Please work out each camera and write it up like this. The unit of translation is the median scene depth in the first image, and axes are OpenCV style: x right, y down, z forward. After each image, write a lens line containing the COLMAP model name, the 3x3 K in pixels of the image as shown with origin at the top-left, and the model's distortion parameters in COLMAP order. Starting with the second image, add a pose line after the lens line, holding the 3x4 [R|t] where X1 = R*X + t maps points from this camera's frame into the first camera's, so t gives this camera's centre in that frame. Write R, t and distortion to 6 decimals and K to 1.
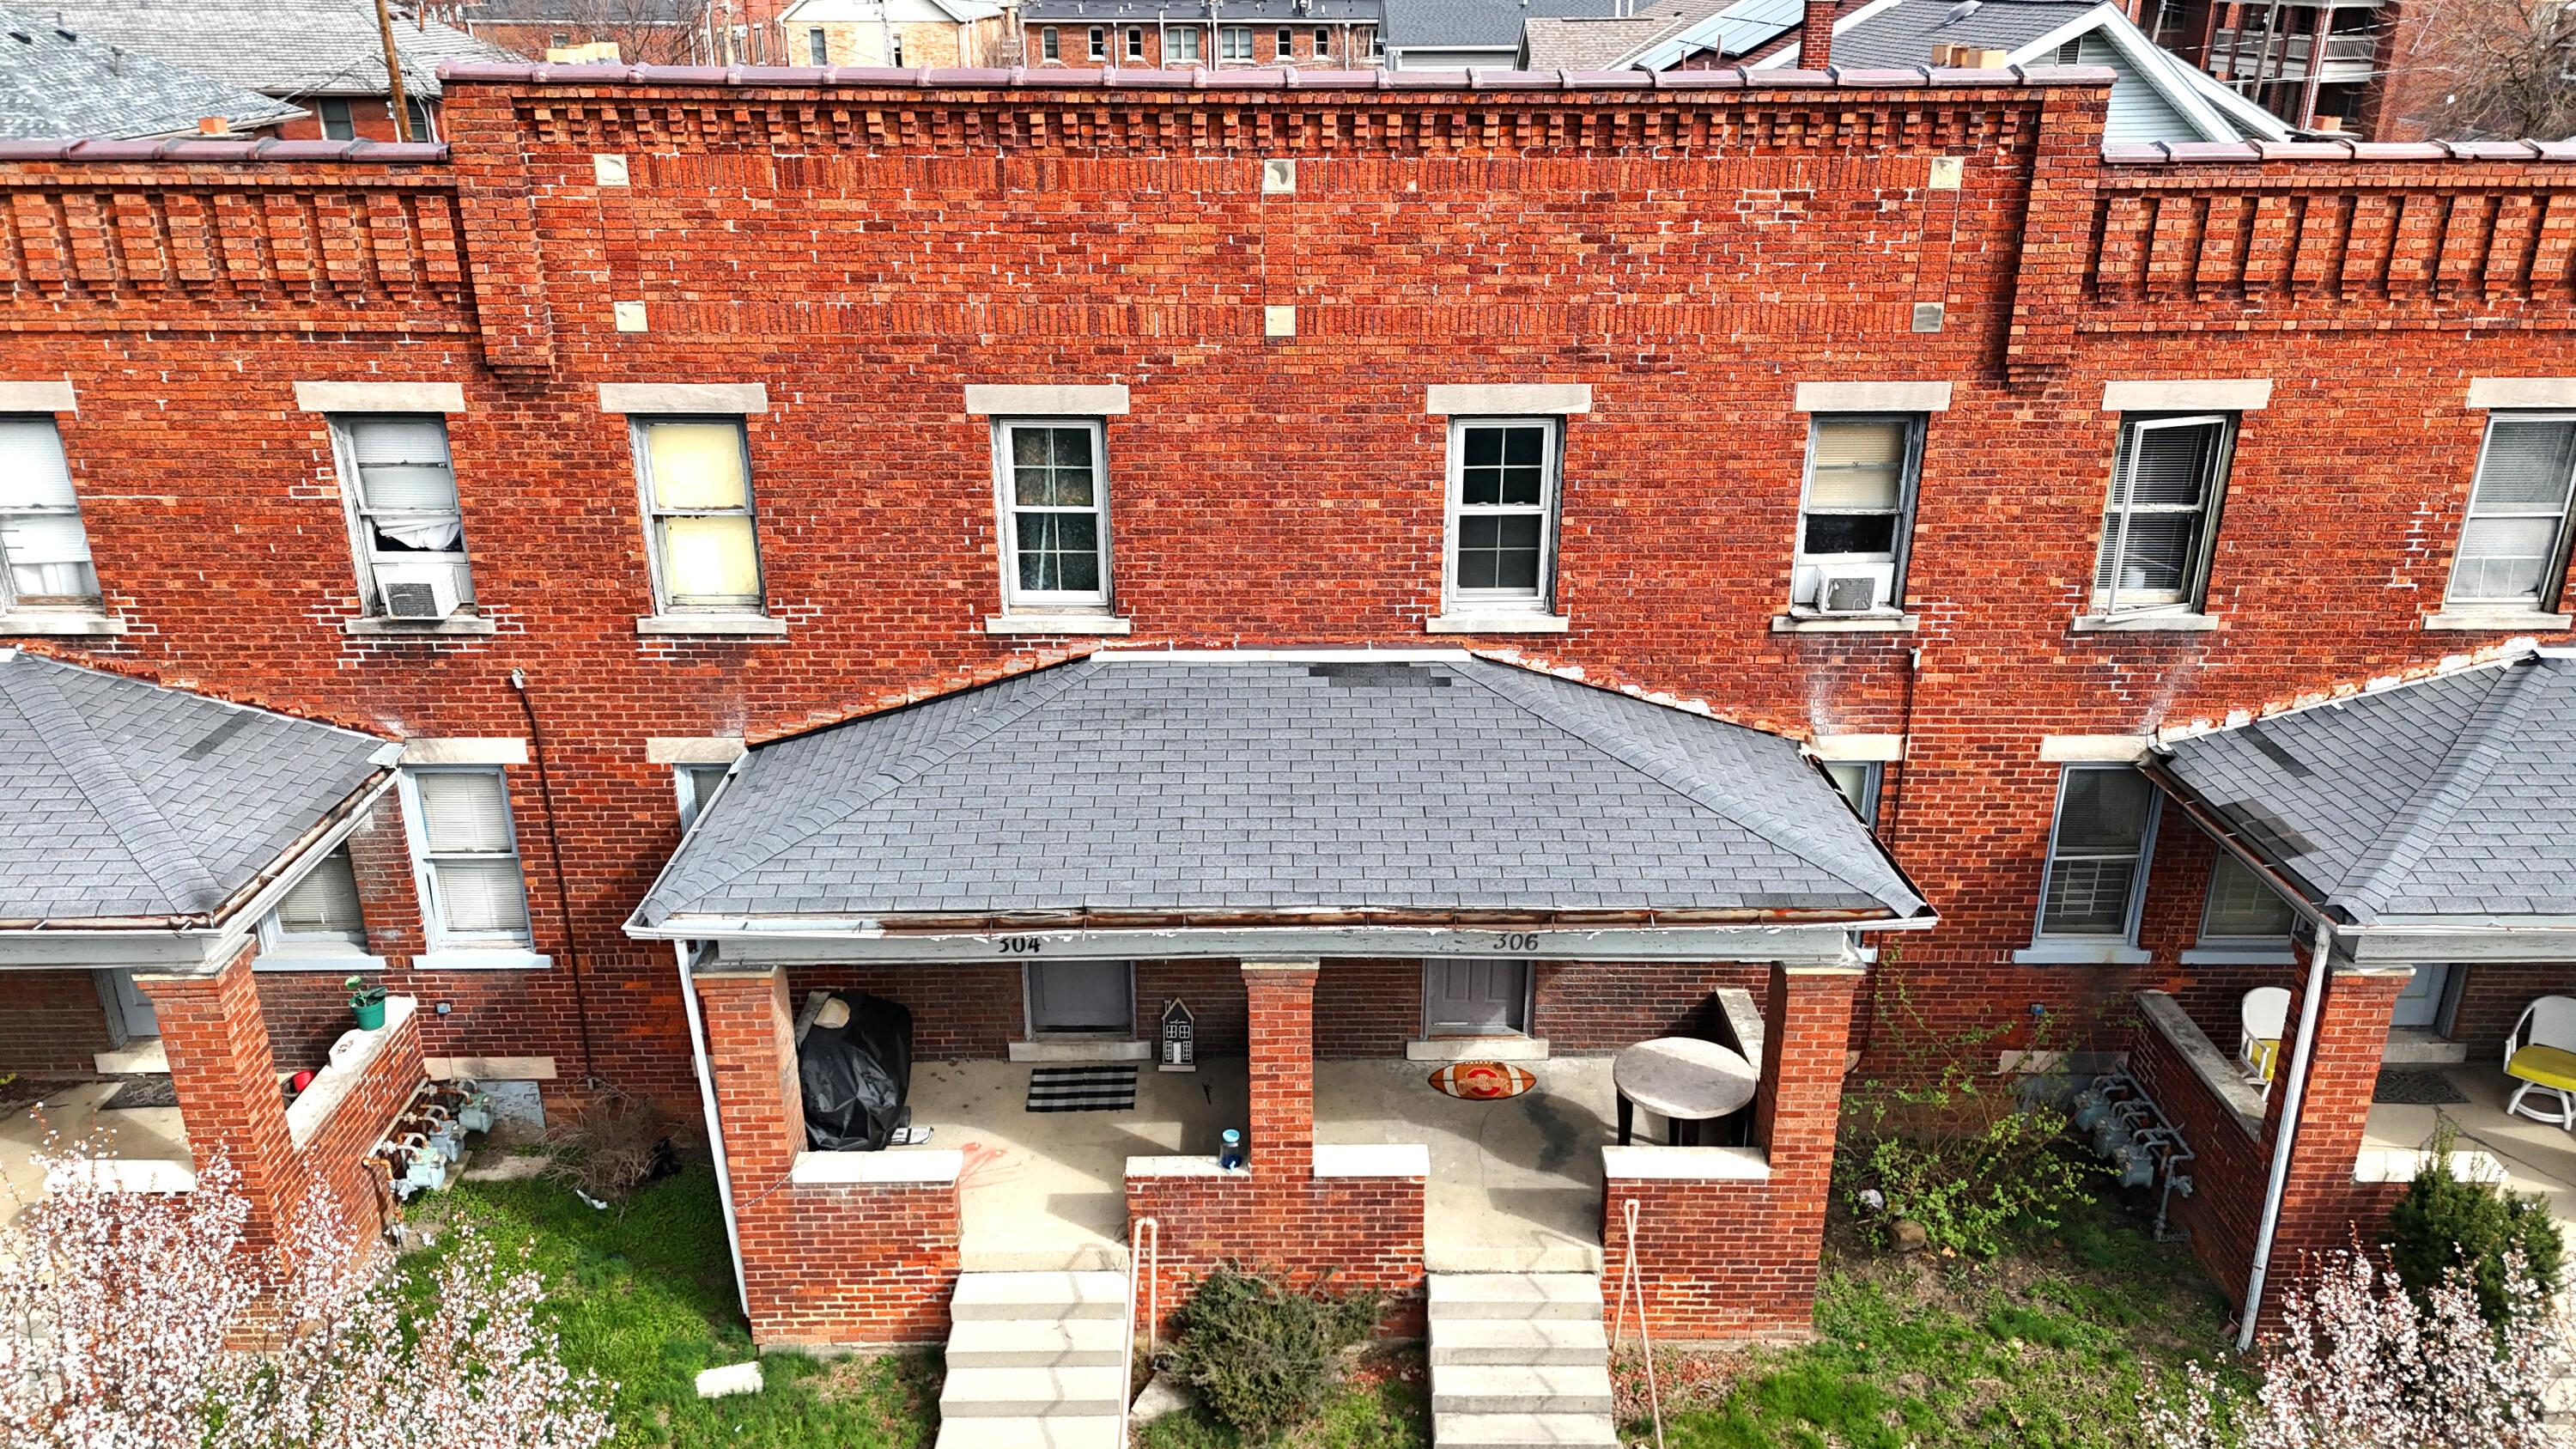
lens RADIAL K [[1886.1, 0, 1294.9], [0, 1886.1, 716.0], [0, 0, 1]] dist [0.083032, -0.078208]
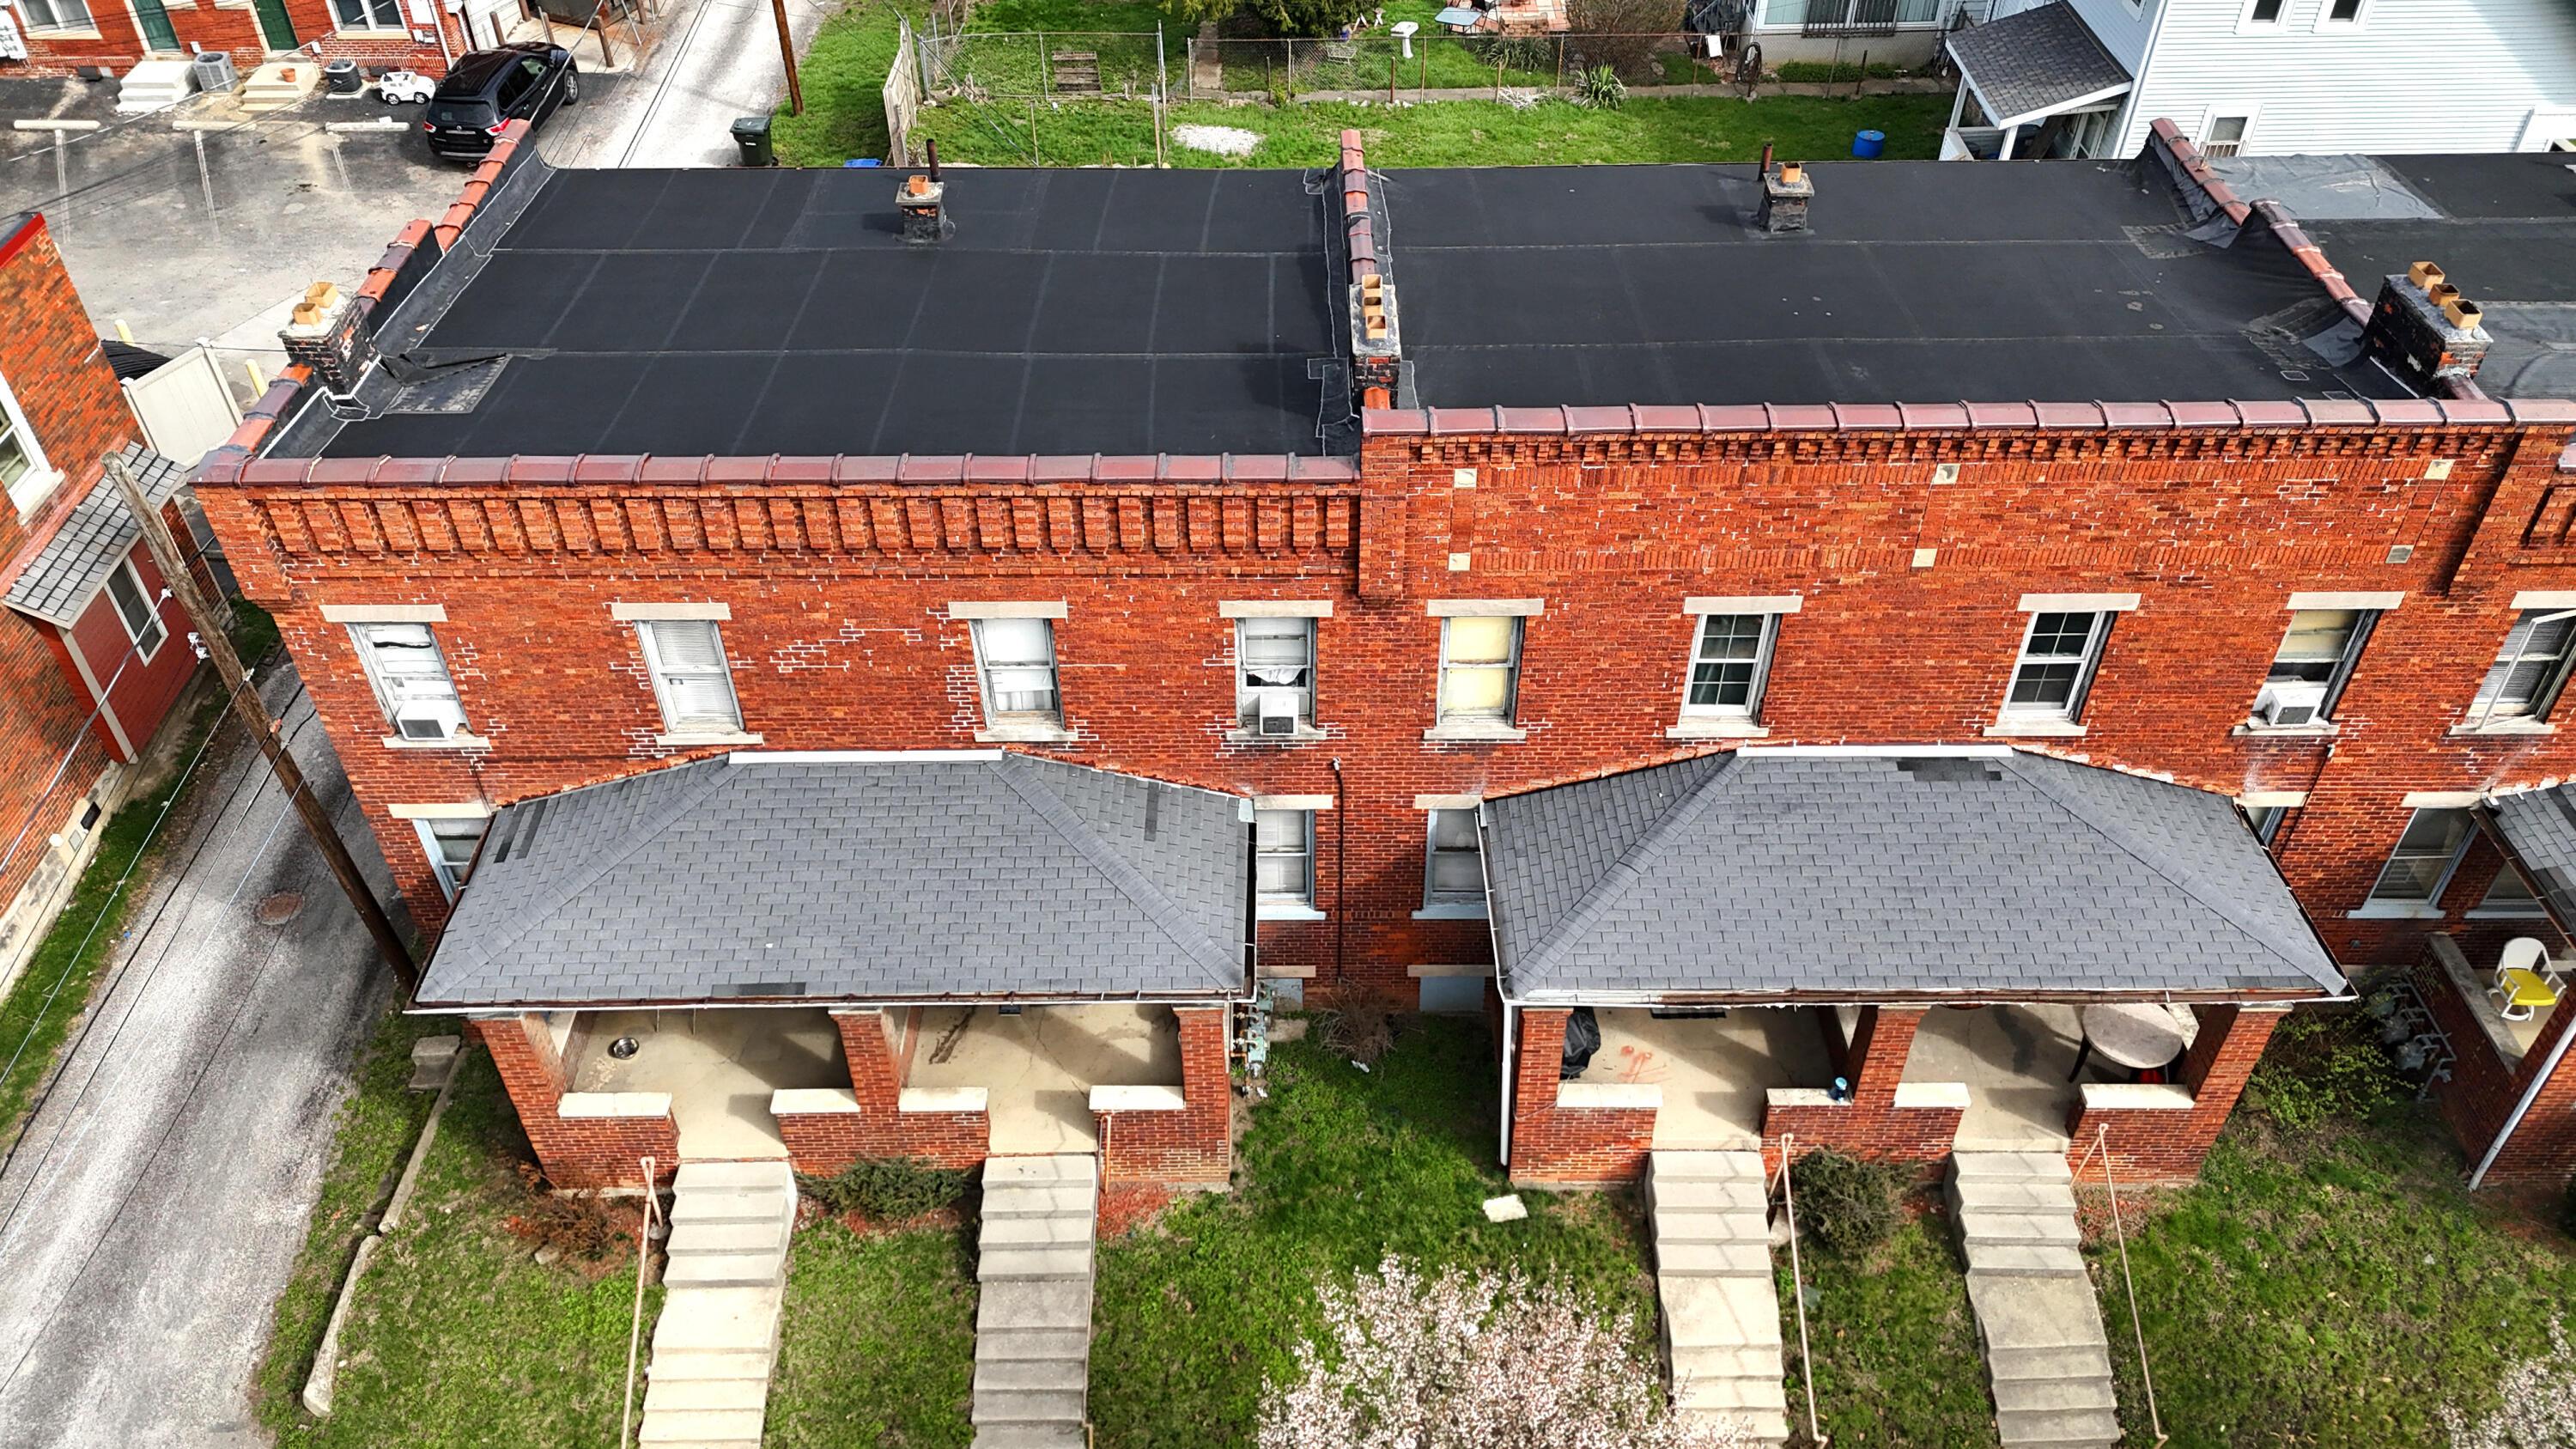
lens RADIAL K [[1886.1, 0, 1289.6], [0, 1886.1, 722.5], [0, 0, 1]] dist [0.083032, -0.078208]
pose [[0.999969, -0.001313, -0.007781, -0.451891], [0.003835, 0.942638, 0.333794, -0.550371], [0.006897, -0.333813, 0.942614, -0.350953]]
